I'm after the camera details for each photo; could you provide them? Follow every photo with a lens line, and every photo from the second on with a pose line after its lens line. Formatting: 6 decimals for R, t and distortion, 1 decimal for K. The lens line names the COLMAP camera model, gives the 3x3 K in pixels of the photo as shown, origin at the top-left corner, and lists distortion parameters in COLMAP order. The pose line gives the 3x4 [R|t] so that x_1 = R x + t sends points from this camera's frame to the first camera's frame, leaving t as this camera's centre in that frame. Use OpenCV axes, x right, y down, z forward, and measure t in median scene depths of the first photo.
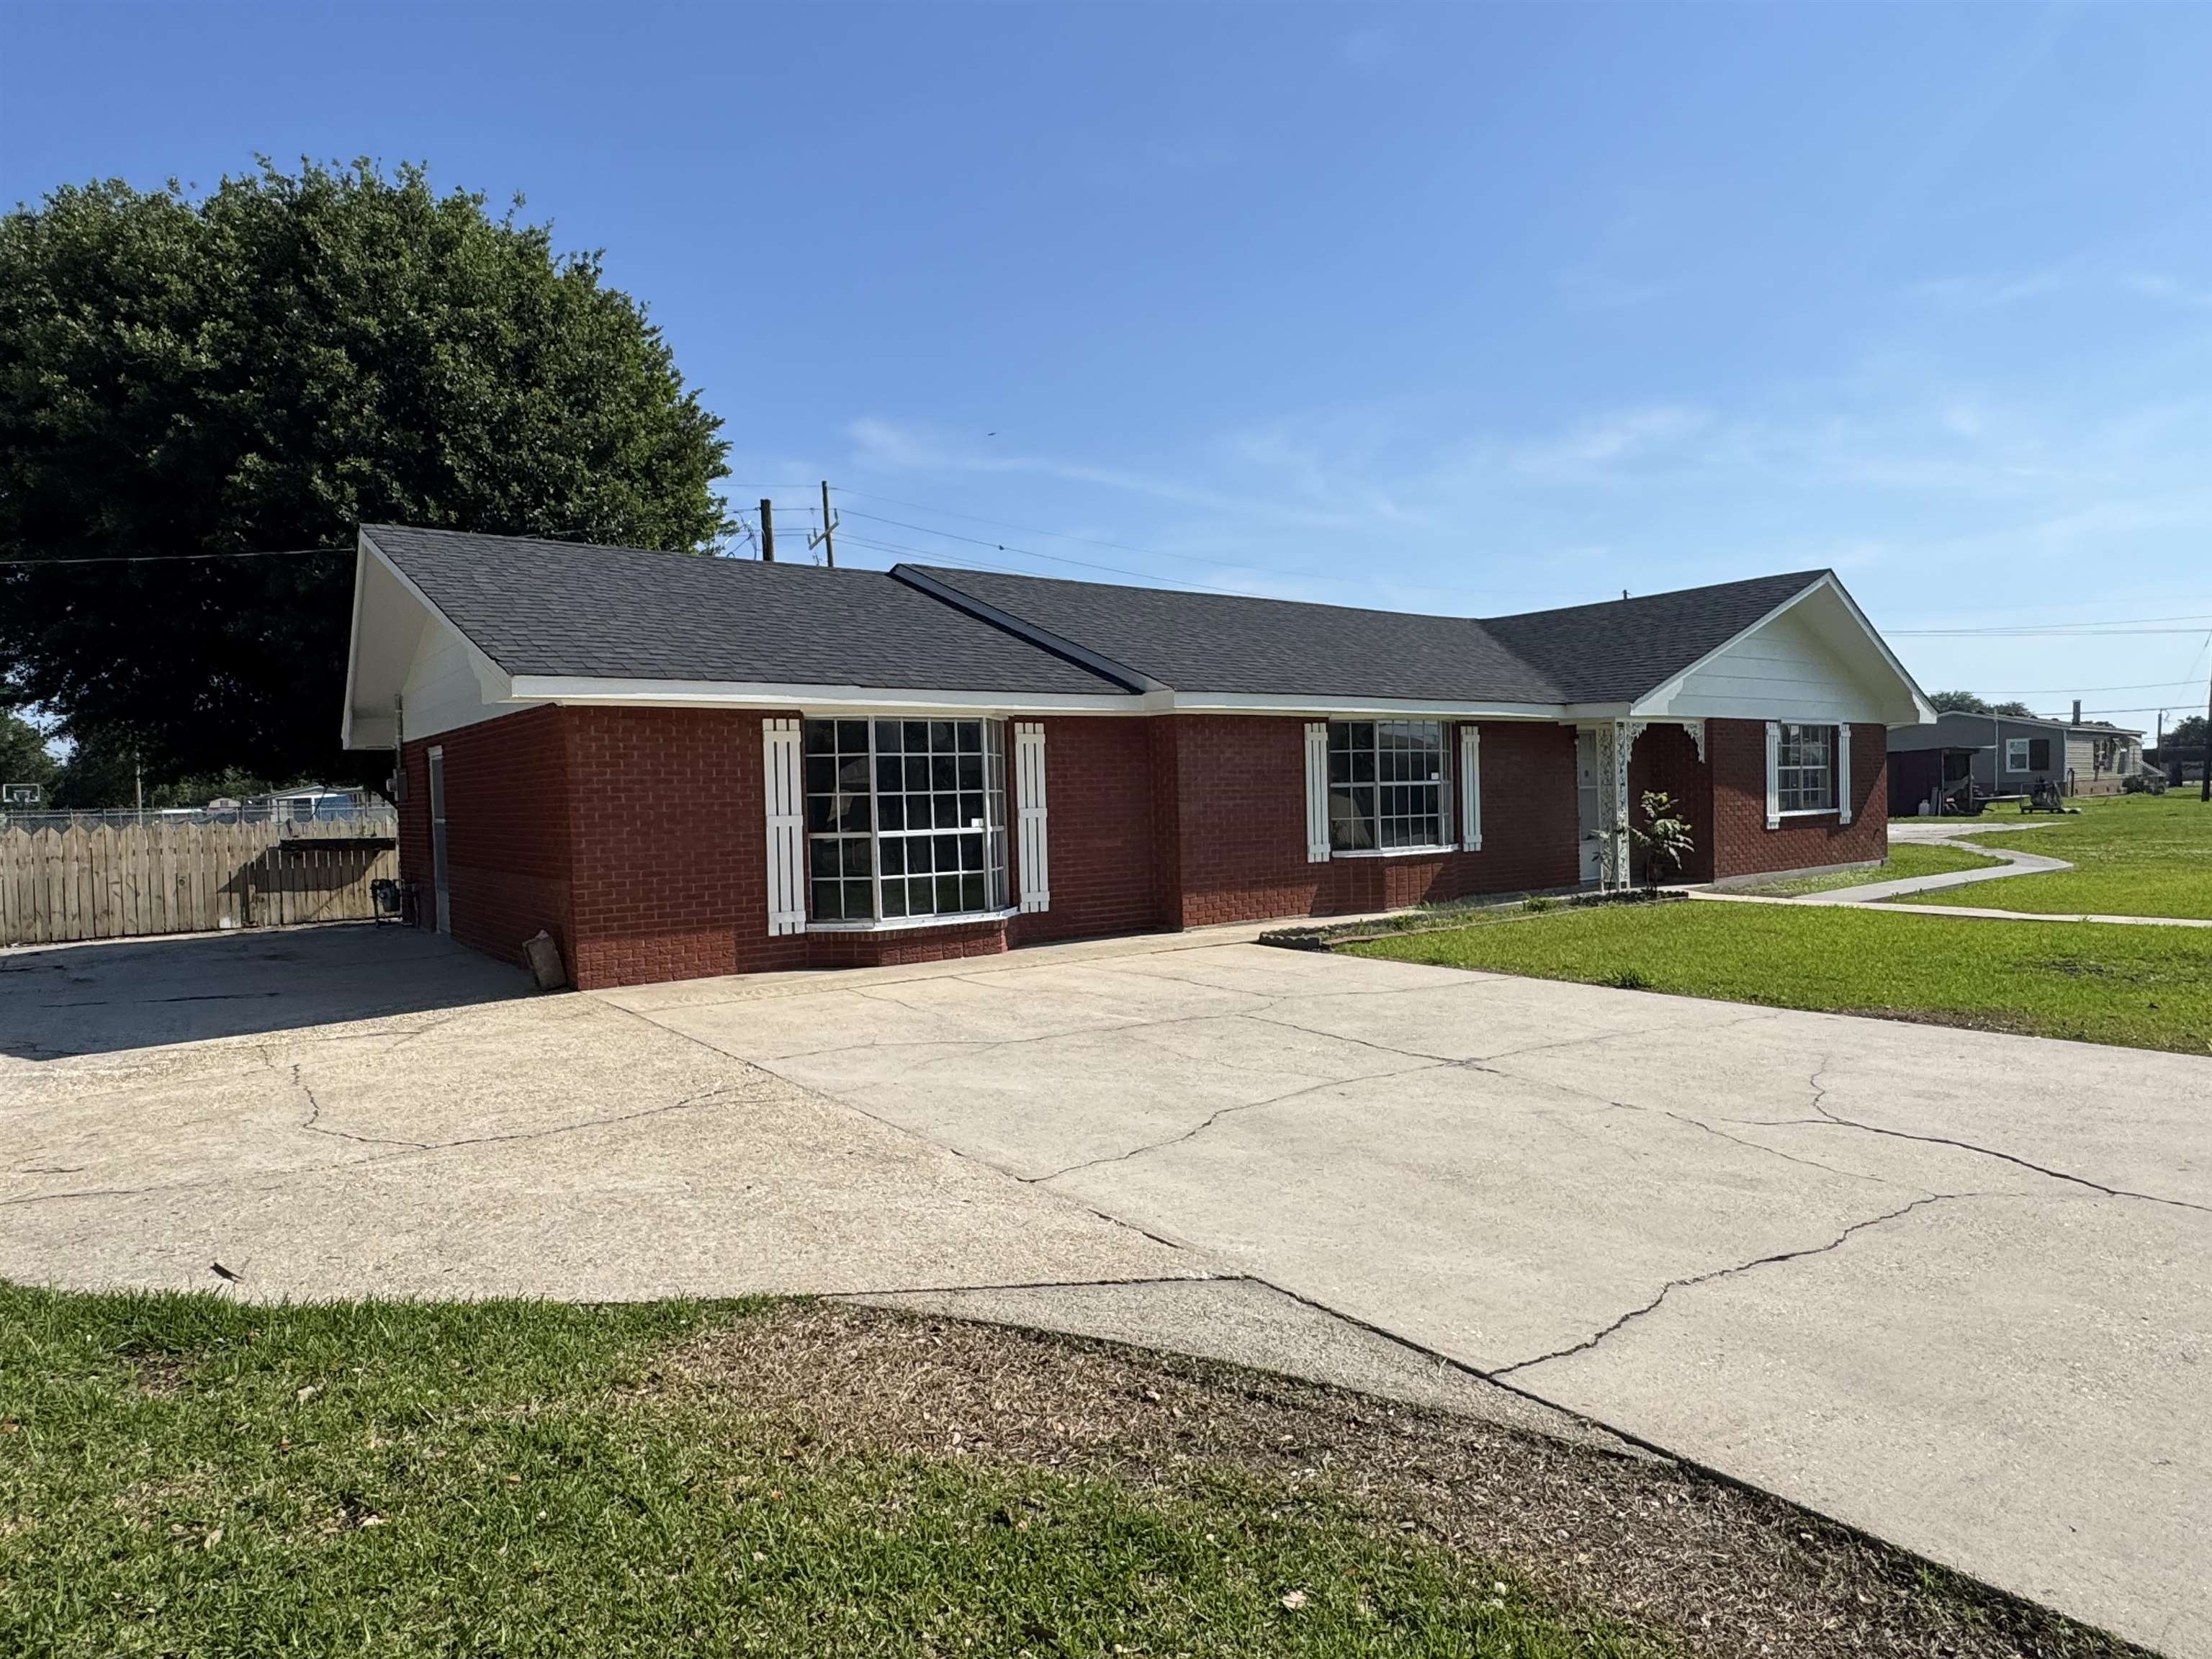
lens RADIAL K [[1293.5, 0, 1098.3], [0, 1293.5, 818.4], [0, 0, 1]] dist [-0.005533, -0.003137]
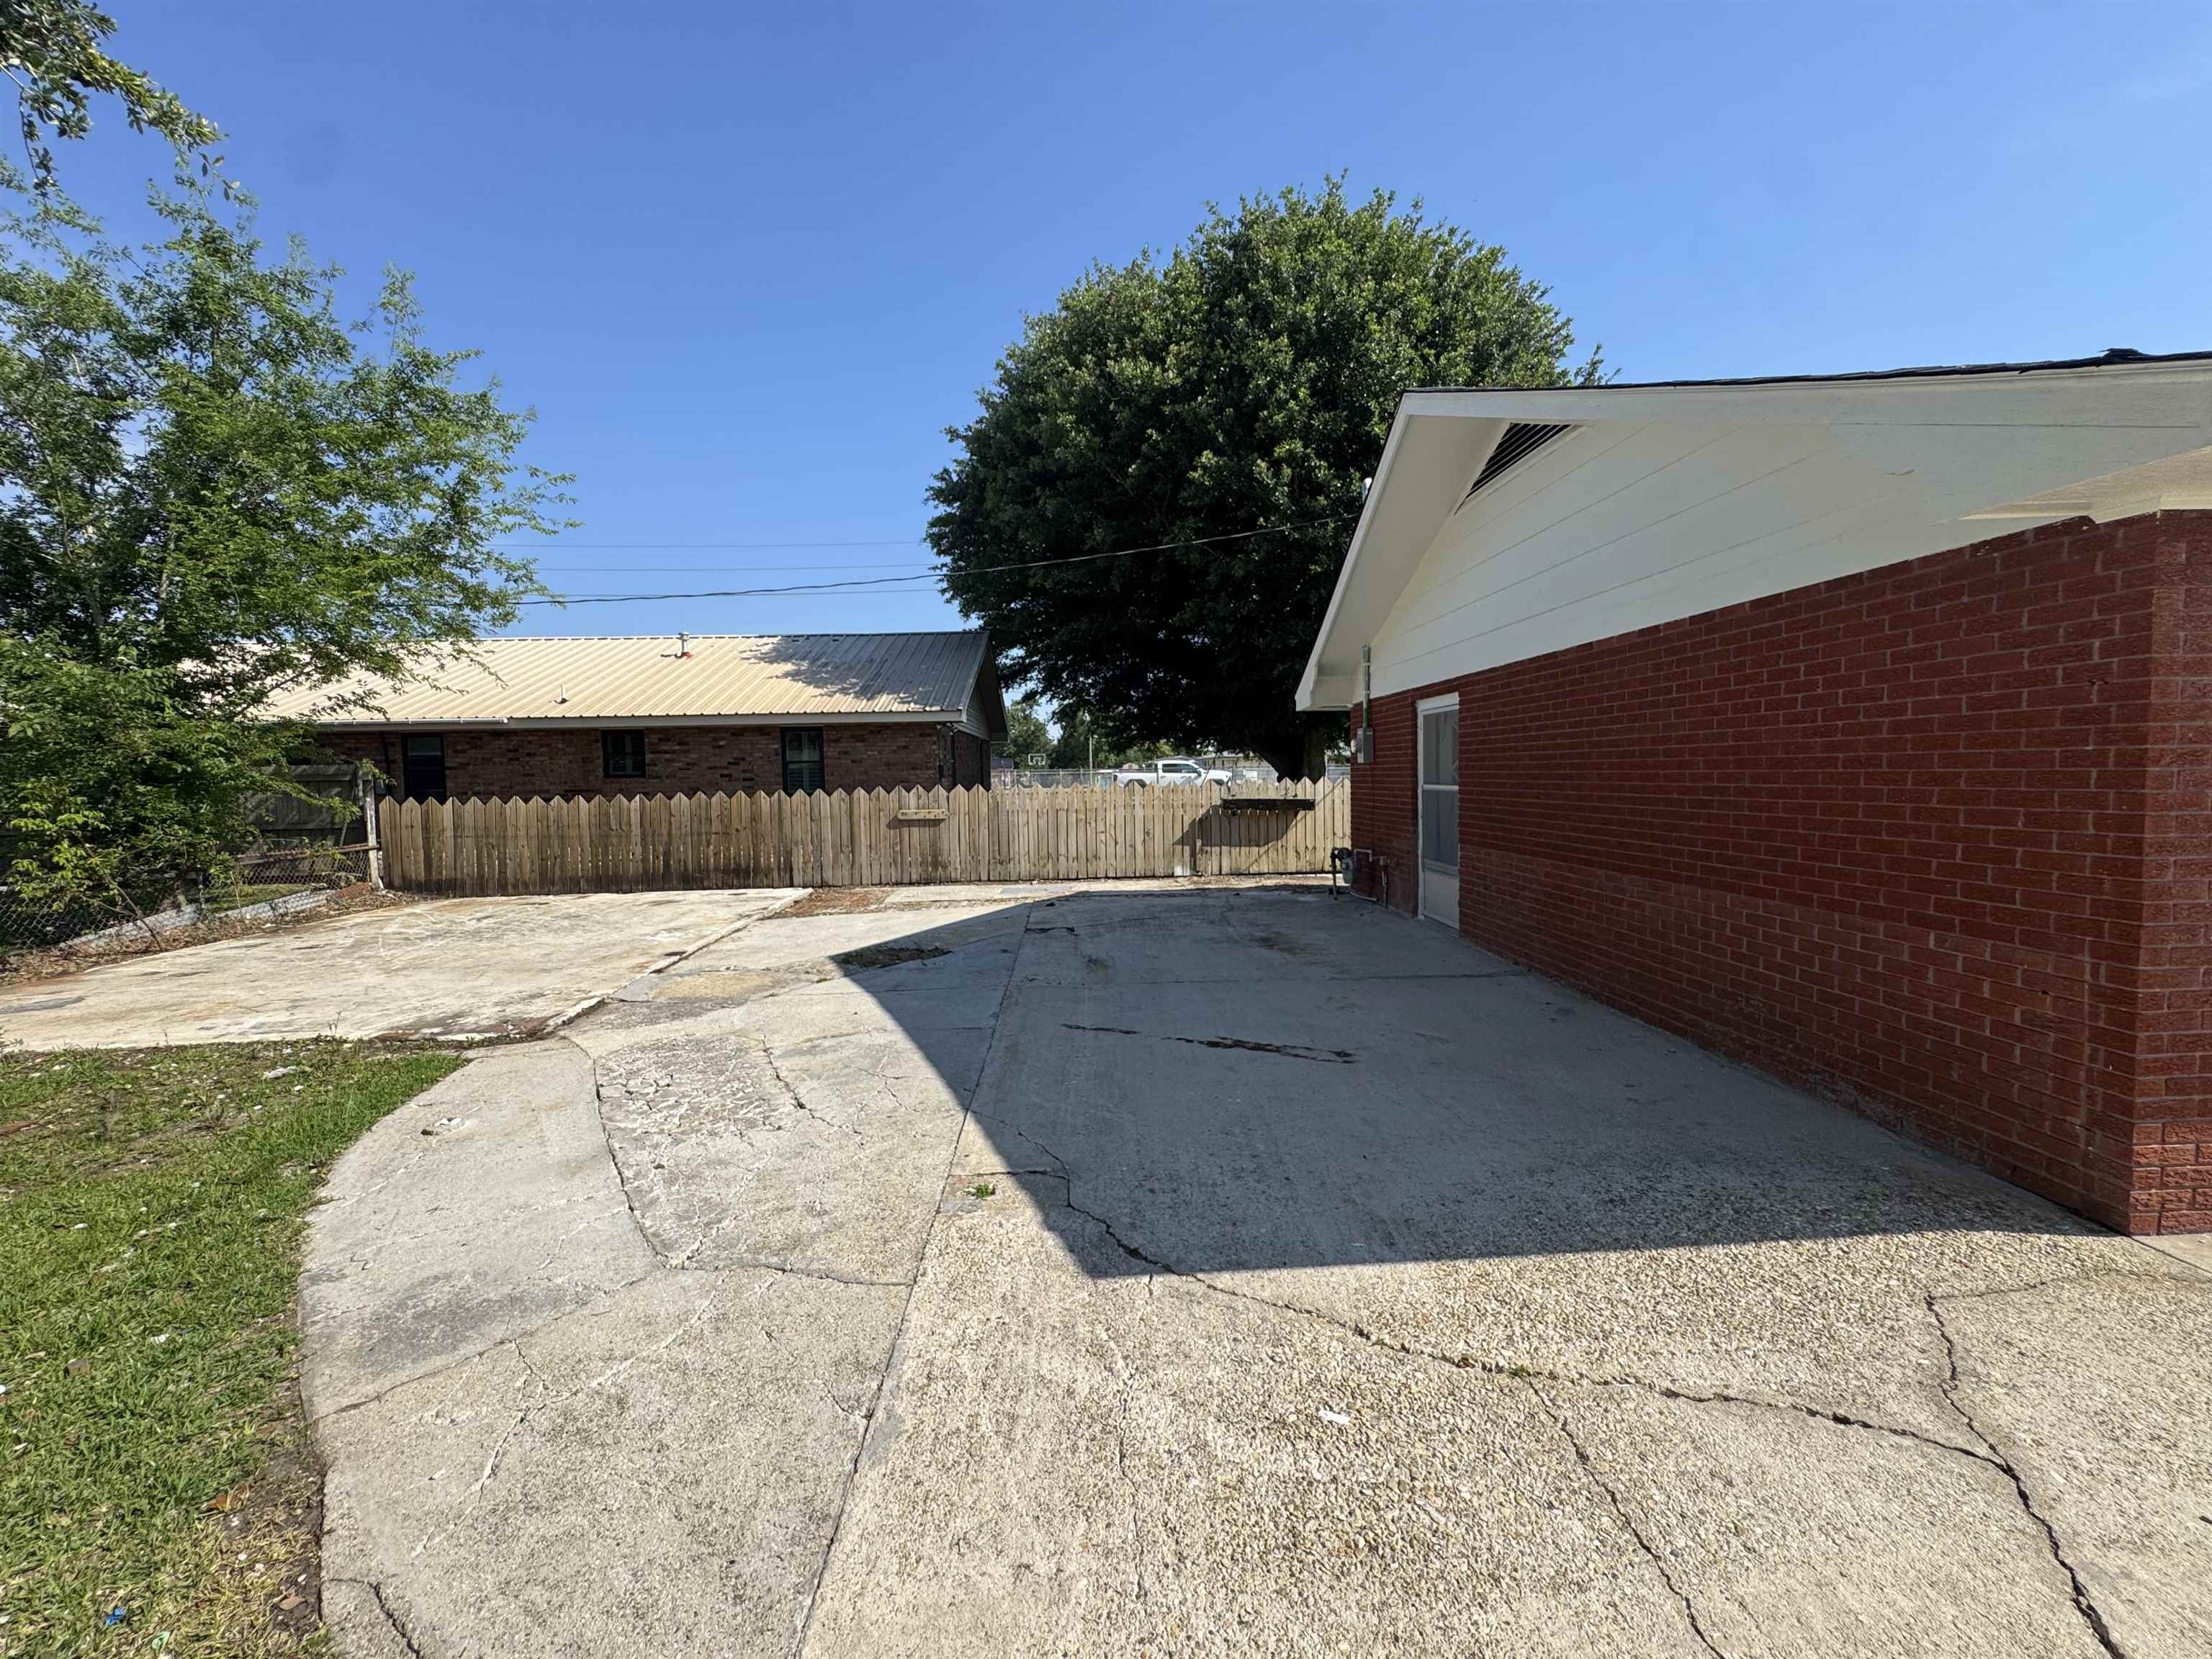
lens RADIAL K [[889.3, 0, 1107.2], [0, 889.3, 828.2], [0, 0, 1]] dist [-0.002482, 0.000939]
pose [[0.816398, 0.055416, -0.574825, -0.264217], [-0.026380, 0.997925, 0.058739, -0.000171], [0.576887, -0.032790, 0.816165, 0.308658]]
